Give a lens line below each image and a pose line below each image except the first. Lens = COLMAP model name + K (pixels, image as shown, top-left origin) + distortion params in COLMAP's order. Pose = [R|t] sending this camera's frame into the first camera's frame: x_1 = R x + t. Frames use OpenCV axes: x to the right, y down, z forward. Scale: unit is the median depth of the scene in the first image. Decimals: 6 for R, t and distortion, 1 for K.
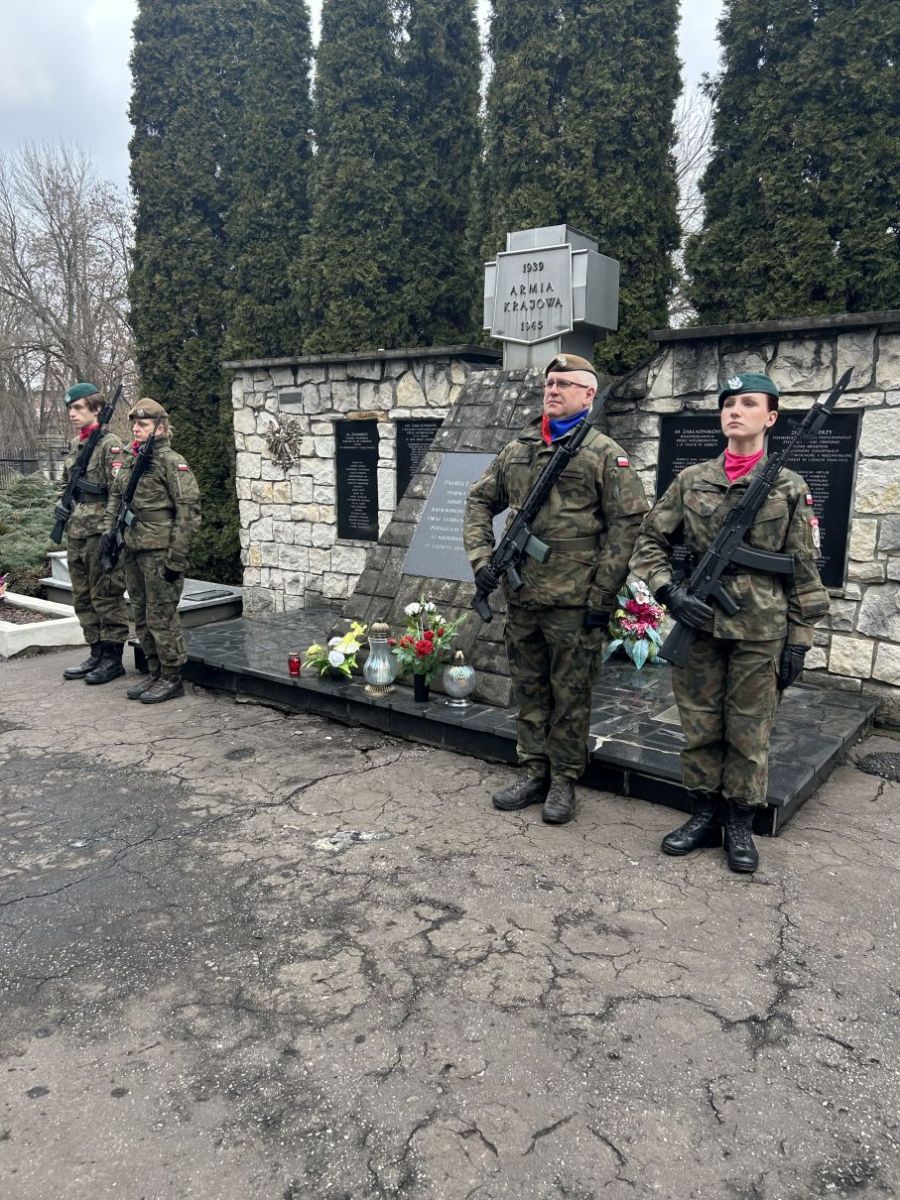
lens RADIAL K [[886.8, 0, 450.0], [0, 886.8, 600.0], [0, 0, 1]] dist [0.047223, -0.061390]
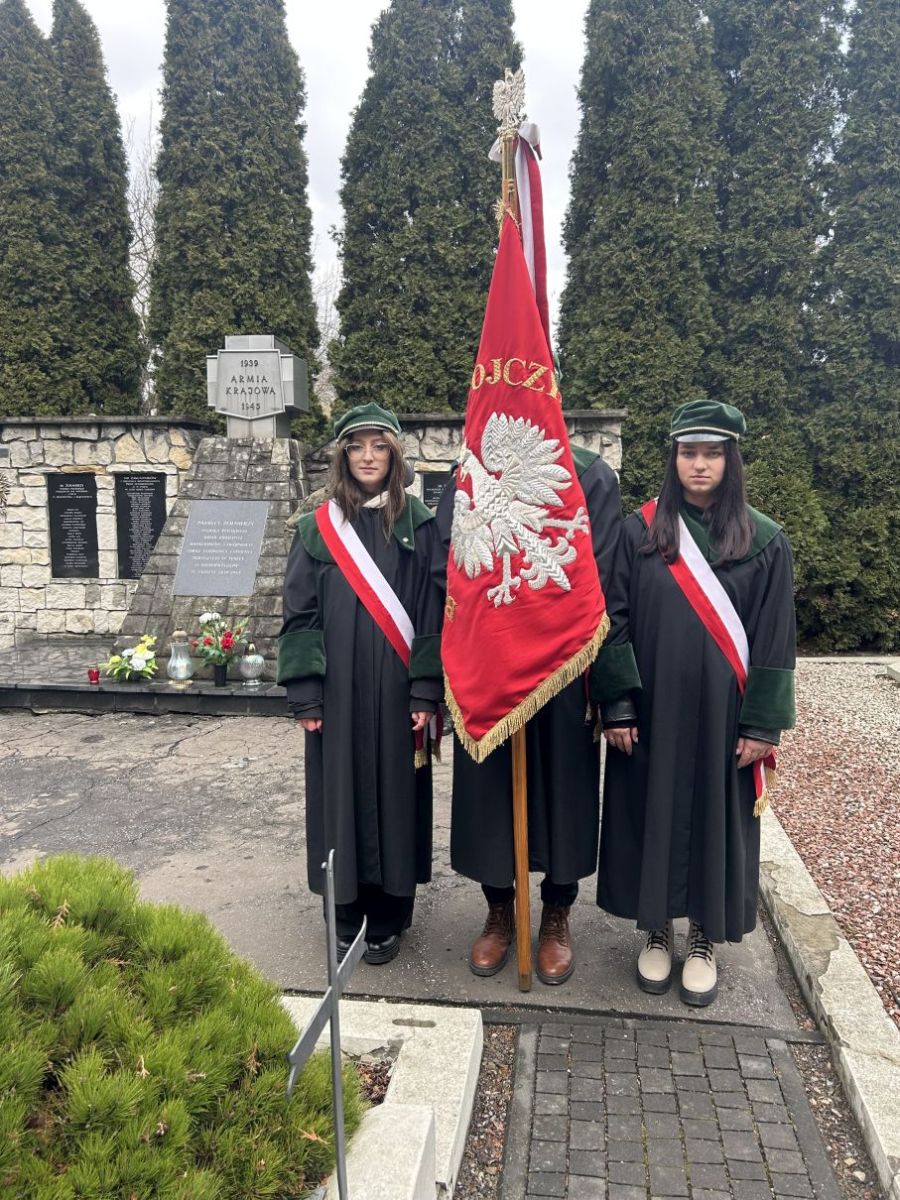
lens RADIAL K [[951.2, 0, 450.0], [0, 951.2, 600.0], [0, 0, 1]] dist [-0.040743, 0.005424]
pose [[0.863702, -0.057544, 0.500707, -0.316242], [0.087315, 0.995523, -0.036205, 0.048564], [-0.496382, 0.074989, 0.864859, -0.293495]]
